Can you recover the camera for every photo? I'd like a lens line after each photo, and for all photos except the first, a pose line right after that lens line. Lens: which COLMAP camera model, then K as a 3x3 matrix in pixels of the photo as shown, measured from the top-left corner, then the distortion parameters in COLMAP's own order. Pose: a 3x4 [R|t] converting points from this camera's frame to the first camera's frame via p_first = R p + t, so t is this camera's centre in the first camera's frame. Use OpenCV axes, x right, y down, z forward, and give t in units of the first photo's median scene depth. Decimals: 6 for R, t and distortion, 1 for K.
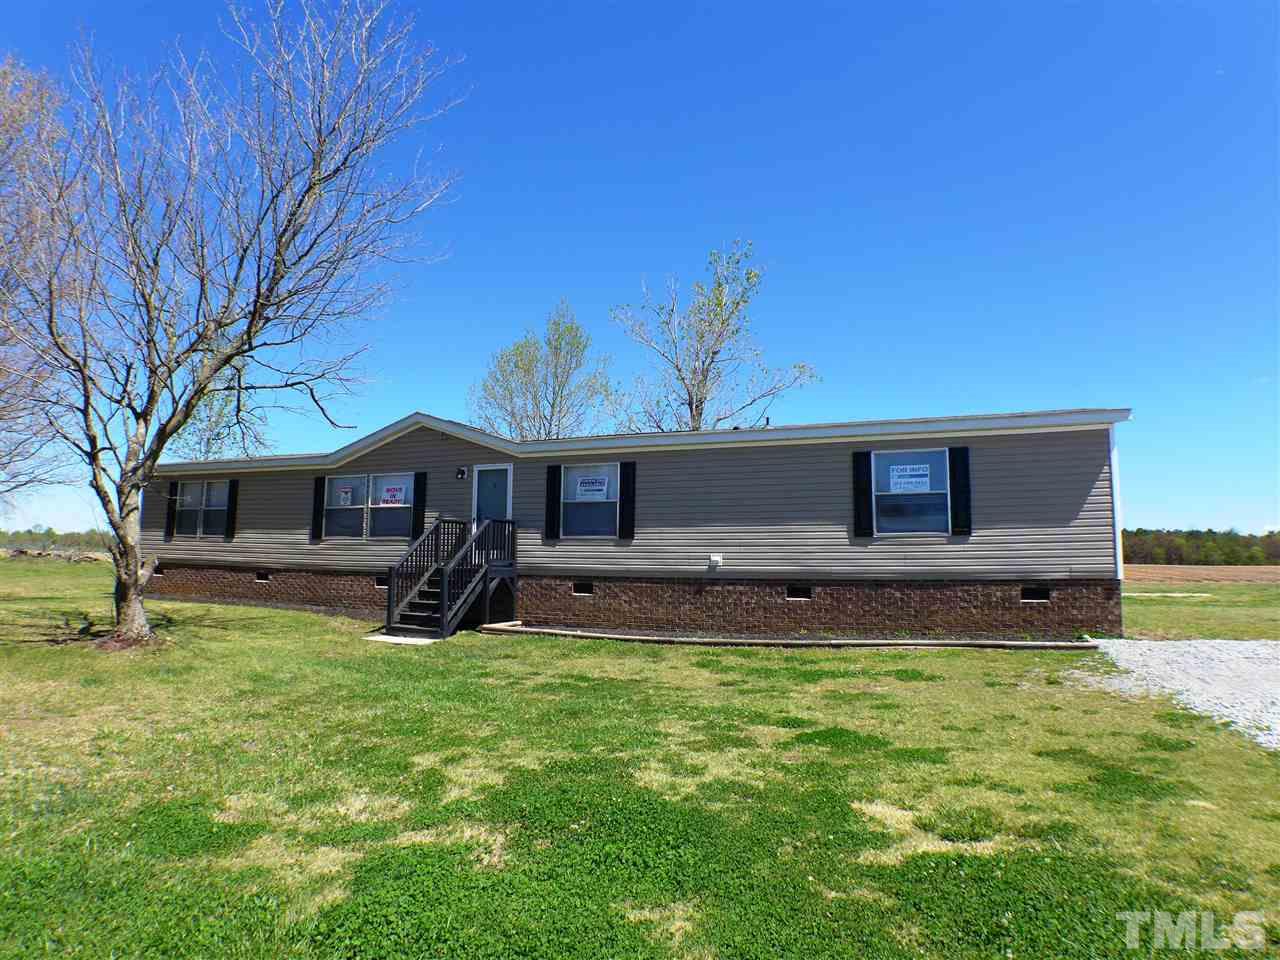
lens RADIAL K [[796.7, 0, 640.2], [0, 796.7, 445.8], [0, 0, 1]] dist [-0.110042, 0.001593]
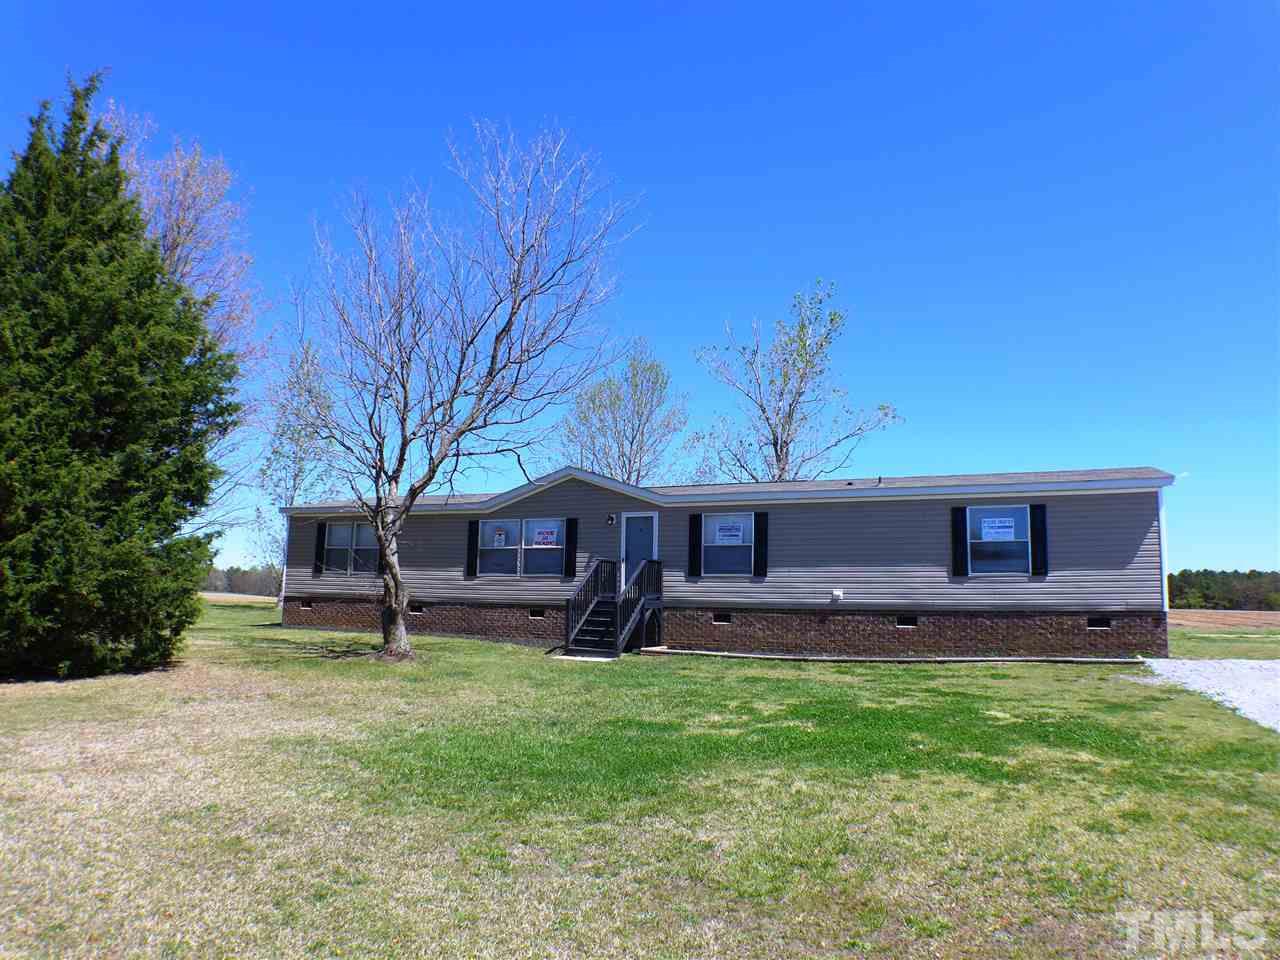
lens RADIAL K [[923.0, 0, 641.5], [0, 923.0, 461.5], [0, 0, 1]] dist [-0.116972, 0.001398]
pose [[0.999449, 0.005506, -0.032725, -0.152945], [-0.005794, 0.999945, -0.008729, -0.043789], [0.032675, 0.008914, 0.999426, -0.394309]]
